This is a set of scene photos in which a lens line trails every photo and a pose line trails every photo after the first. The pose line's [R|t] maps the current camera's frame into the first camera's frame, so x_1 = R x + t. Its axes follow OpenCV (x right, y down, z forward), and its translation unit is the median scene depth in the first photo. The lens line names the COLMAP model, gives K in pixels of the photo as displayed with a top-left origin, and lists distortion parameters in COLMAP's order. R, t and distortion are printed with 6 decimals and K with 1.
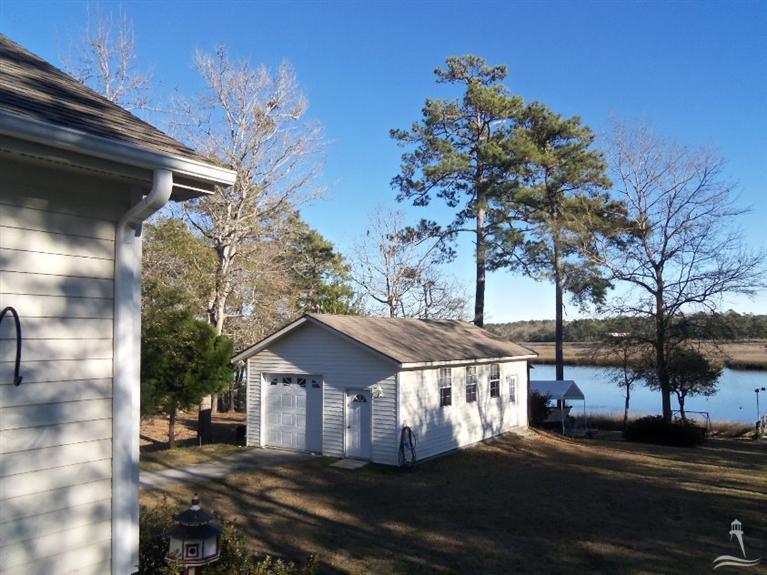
lens RADIAL K [[603.7, 0, 375.2], [0, 603.7, 288.8], [0, 0, 1]] dist [-0.090796, 0.075502]
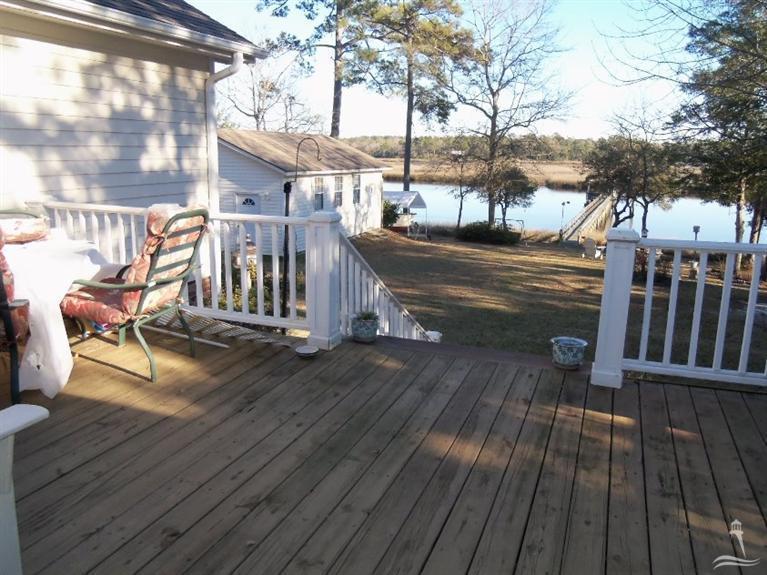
lens RADIAL K [[603.7, 0, 375.2], [0, 603.7, 288.8], [0, 0, 1]] dist [-0.090796, 0.075502]
pose [[0.967138, -0.034126, 0.251952, -0.041290], [-0.043473, 0.954164, 0.296112, -0.006907], [-0.250509, -0.297334, 0.921324, -0.093627]]
